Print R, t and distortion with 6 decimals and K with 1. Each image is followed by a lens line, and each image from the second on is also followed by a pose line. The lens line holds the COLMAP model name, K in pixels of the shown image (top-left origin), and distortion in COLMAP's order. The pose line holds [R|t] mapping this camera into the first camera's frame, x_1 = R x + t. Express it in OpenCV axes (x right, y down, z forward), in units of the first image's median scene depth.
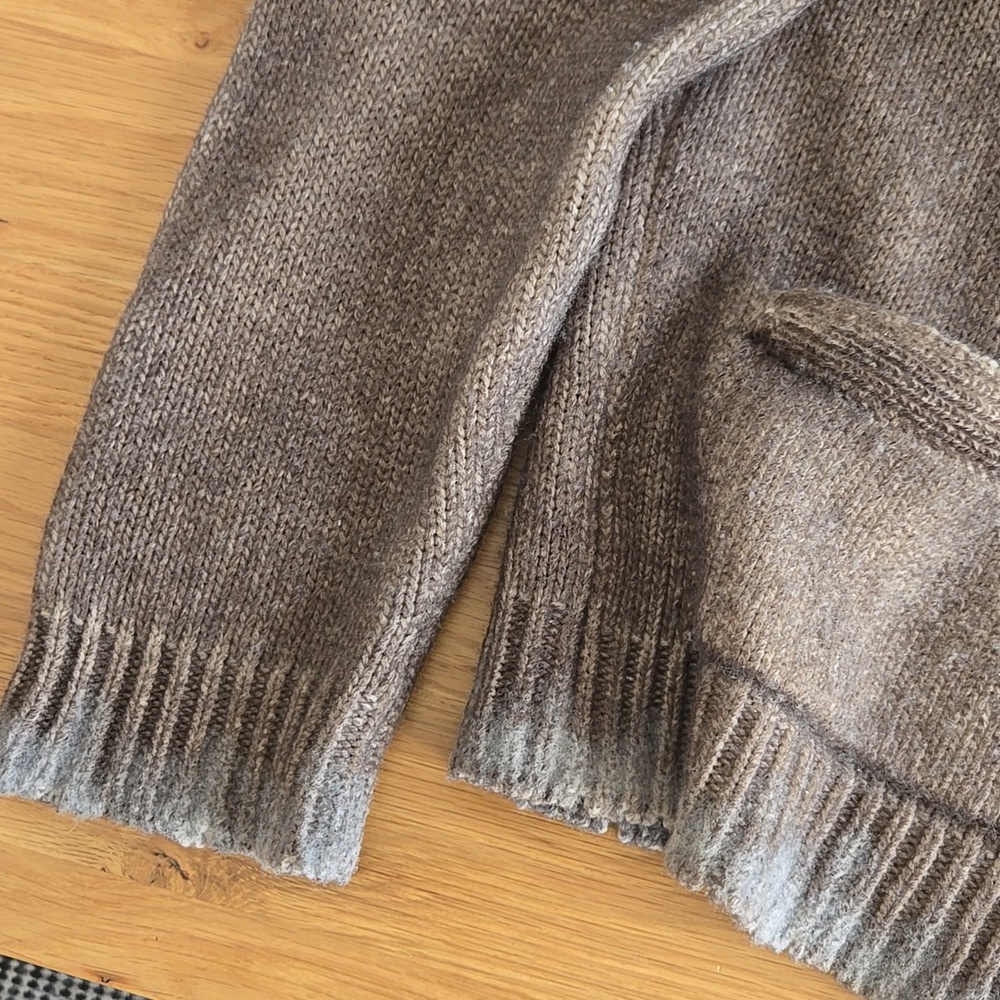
lens RADIAL K [[1481.3, 0, 500.5], [0, 1481.3, 500.7], [0, 0, 1]] dist [0.066268, 0.000000]
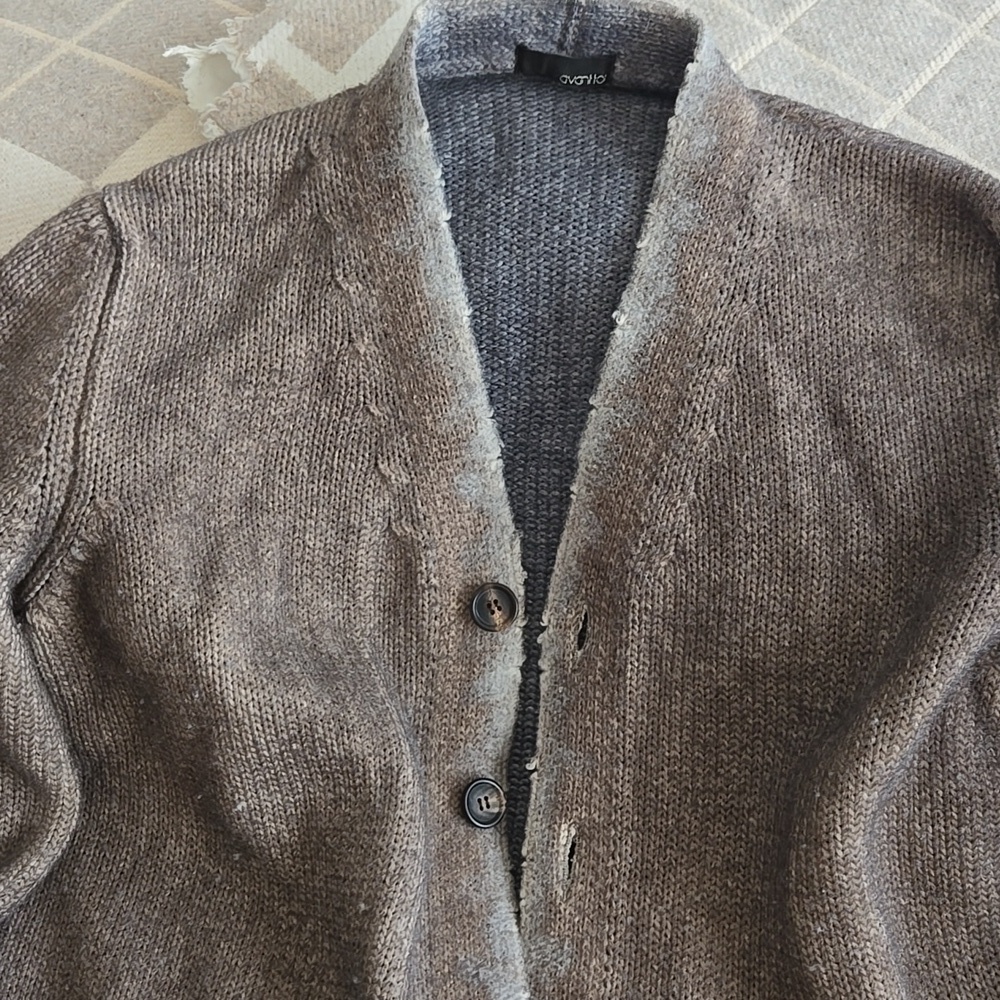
lens RADIAL K [[1481.3, 0, 500.8], [0, 1481.3, 505.3], [0, 0, 1]] dist [0.066268, 0.000000]
pose [[0.965246, -0.221691, 0.138393, 0.549996], [0.260763, 0.852216, -0.453575, 0.147948], [-0.017388, 0.473899, 0.880407, -0.506517]]
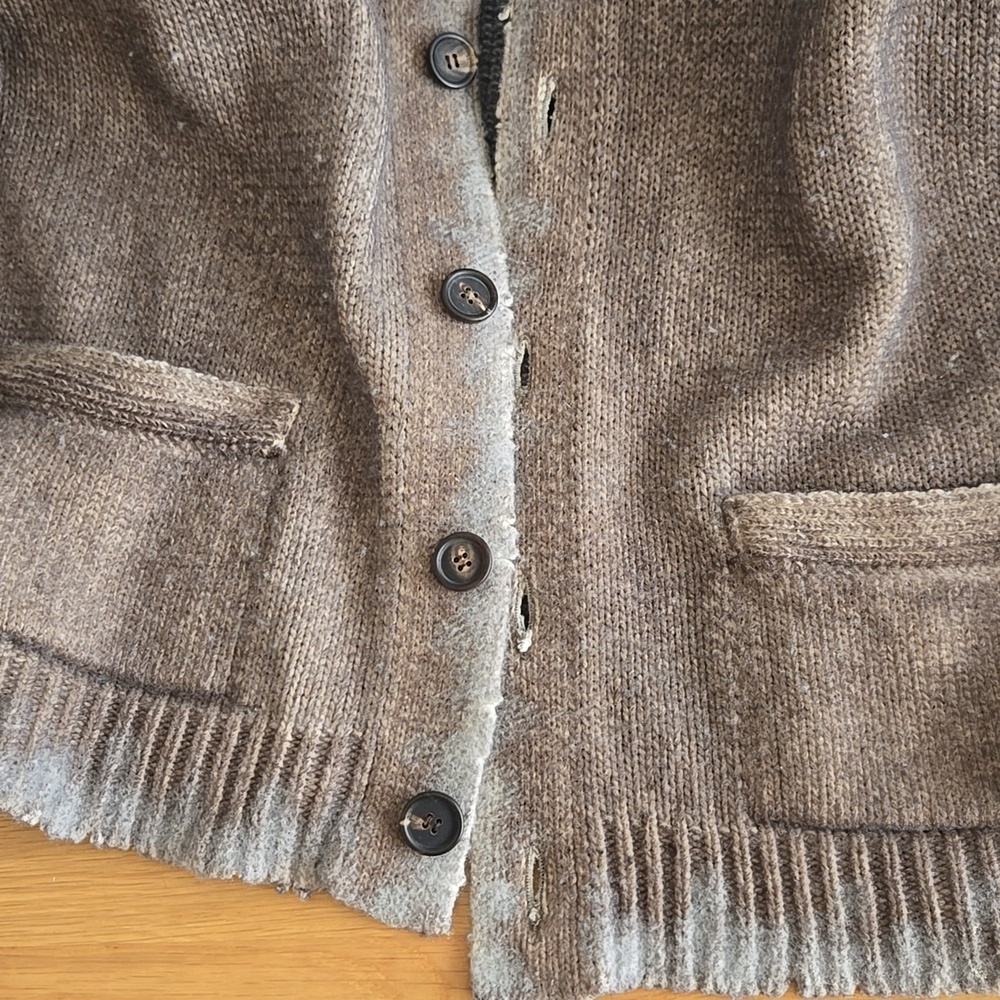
lens RADIAL K [[1481.3, 0, 503.7], [0, 1481.3, 502.4], [0, 0, 1]] dist [0.066268, 0.000000]
pose [[0.958468, -0.279216, 0.058117, 0.528762], [0.285172, 0.941138, -0.181481, 0.360203], [-0.004024, 0.190517, 0.981676, -0.273477]]
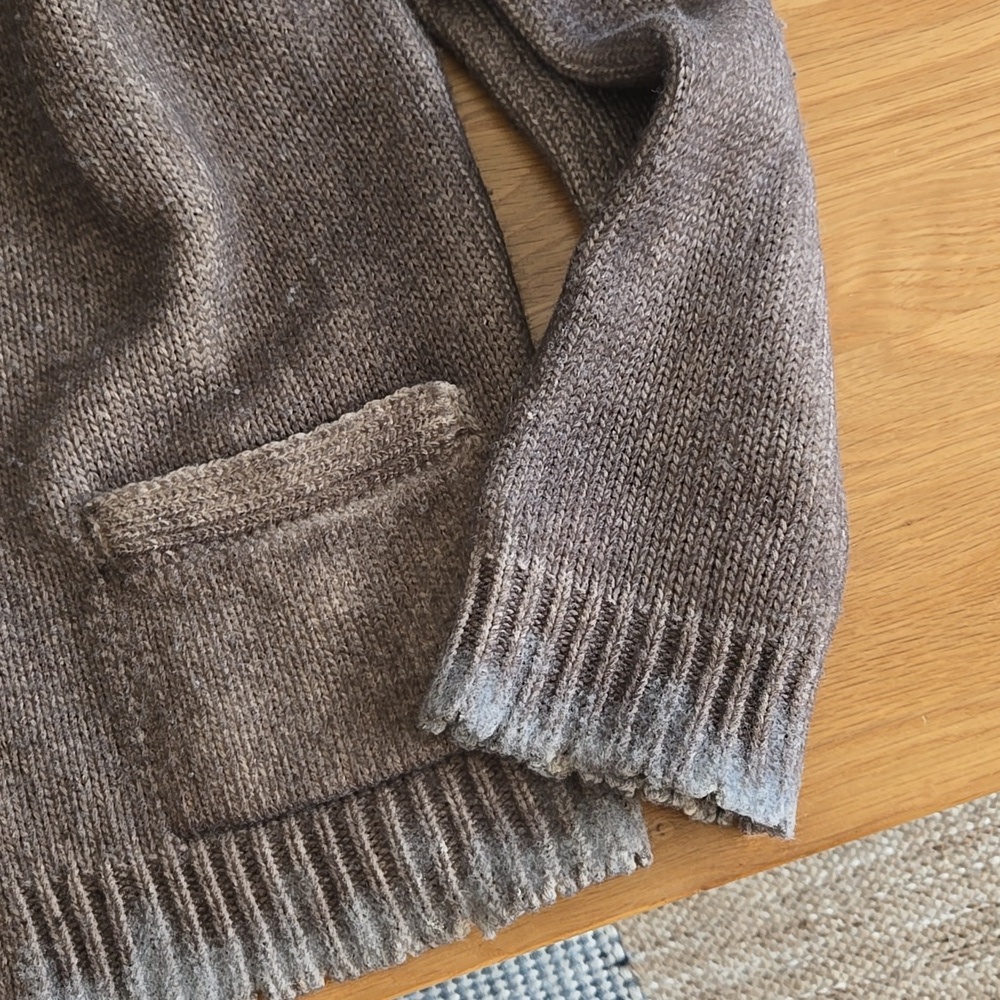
lens RADIAL K [[1481.3, 0, 495.6], [0, 1481.3, 502.2], [0, 0, 1]] dist [0.066268, 0.000000]
pose [[0.834907, -0.535107, 0.128805, 0.908474], [0.549235, 0.825178, -0.131993, 0.511159], [-0.035657, 0.180946, 0.982846, -0.185638]]
